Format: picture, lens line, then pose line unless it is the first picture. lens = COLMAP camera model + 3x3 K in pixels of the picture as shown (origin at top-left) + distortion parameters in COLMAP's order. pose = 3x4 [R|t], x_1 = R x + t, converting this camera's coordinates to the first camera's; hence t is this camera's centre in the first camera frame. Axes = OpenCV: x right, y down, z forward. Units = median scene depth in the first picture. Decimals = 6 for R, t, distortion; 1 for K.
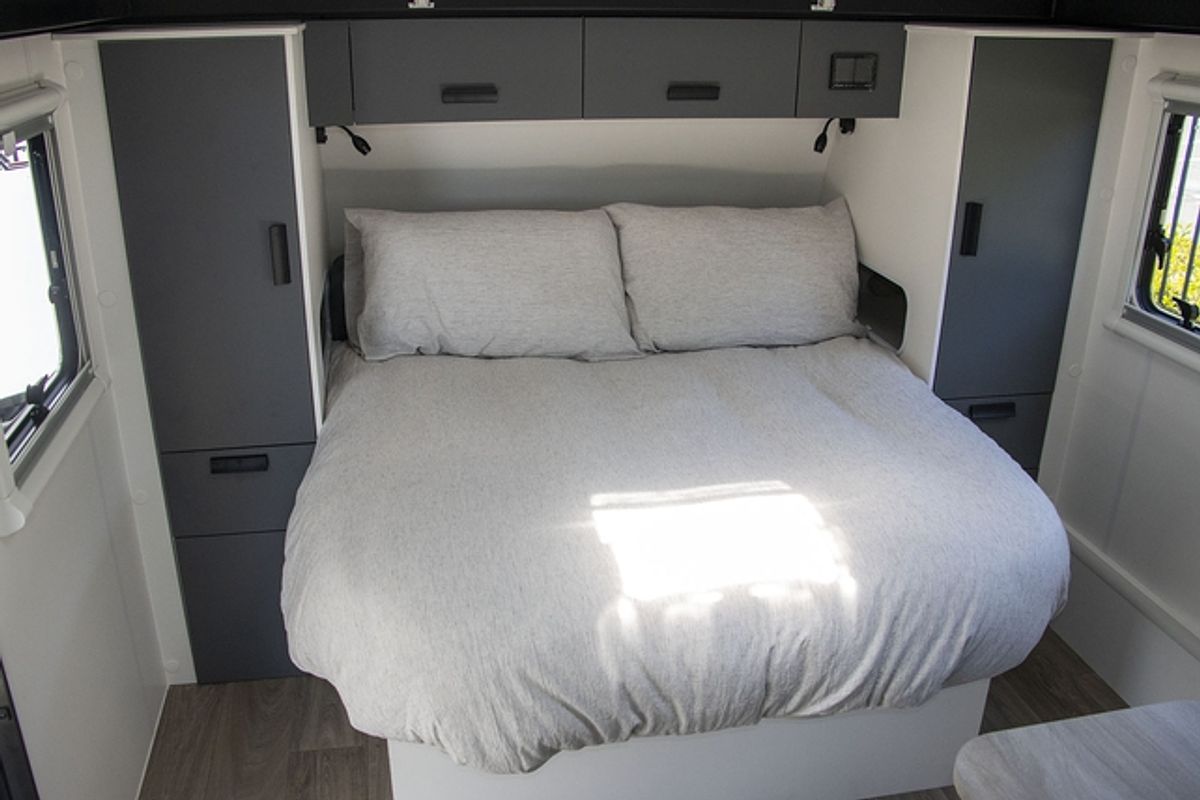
lens RADIAL K [[1039.4, 0, 564.2], [0, 1039.4, 398.5], [0, 0, 1]] dist [-0.184058, 0.161809]
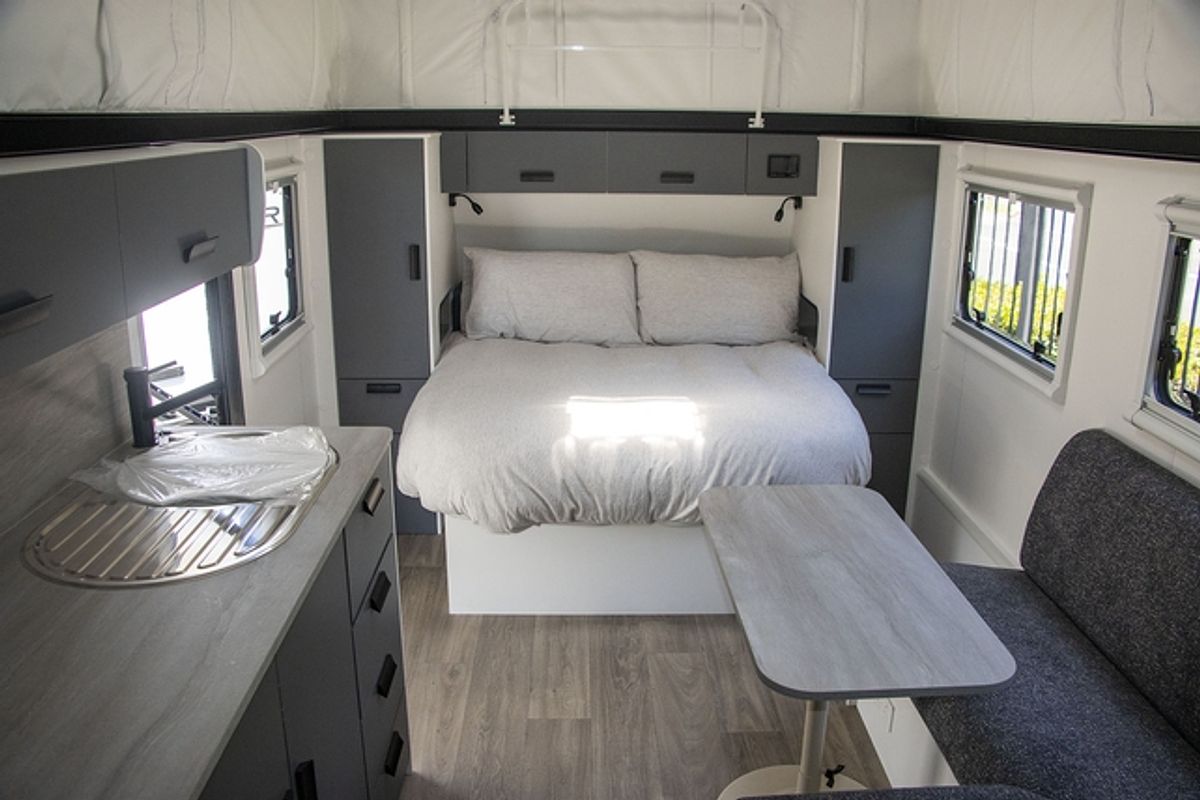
lens RADIAL K [[1039.4, 0, 606.9], [0, 1039.4, 408.2], [0, 0, 1]] dist [-0.184058, 0.161809]
pose [[0.988206, 0.048393, -0.145286, 0.272738], [-0.063303, 0.992989, -0.099824, 0.228130], [0.139436, 0.107844, 0.984341, -0.568203]]
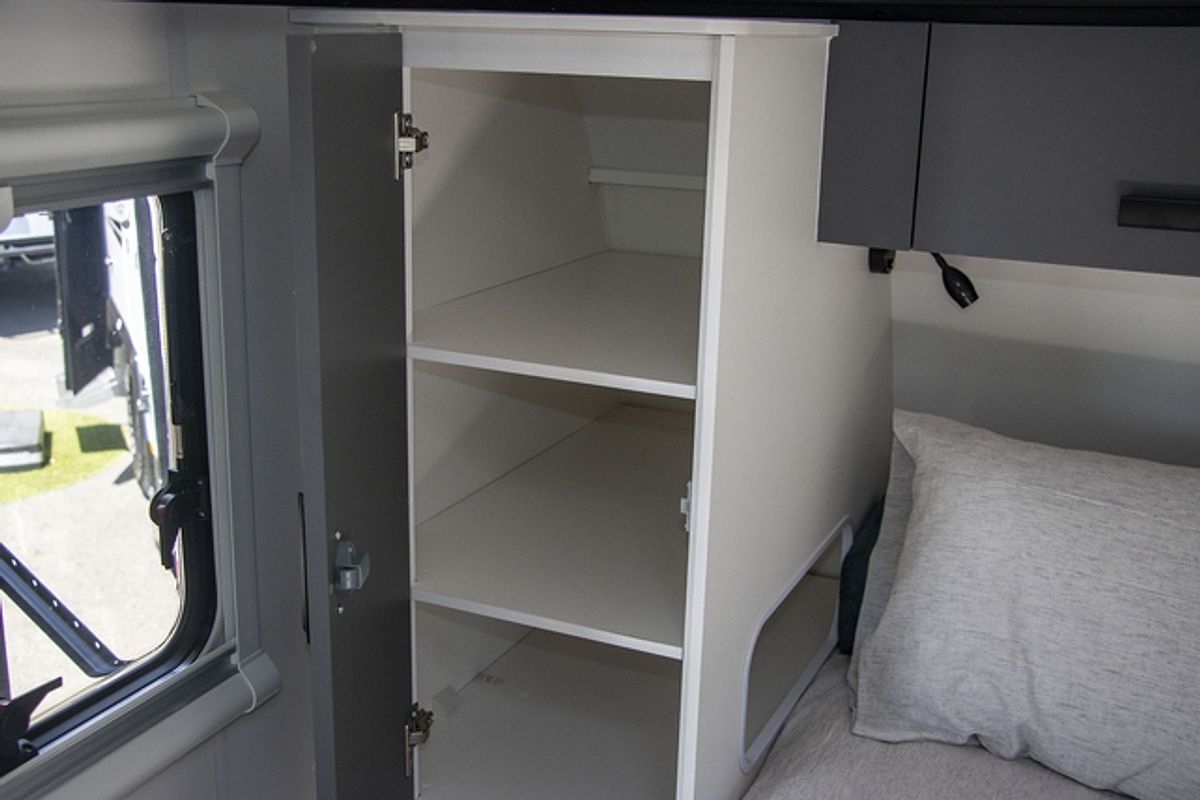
lens RADIAL K [[1357.1, 0, 603.6], [0, 1357.1, 405.3], [0, 0, 1]] dist [-0.006996, 0.000000]
pose [[0.817834, 0.176681, -0.547659, 0.031793], [-0.238127, 0.970301, -0.042571, -0.134926], [0.523872, 0.165229, 0.835618, 0.405559]]
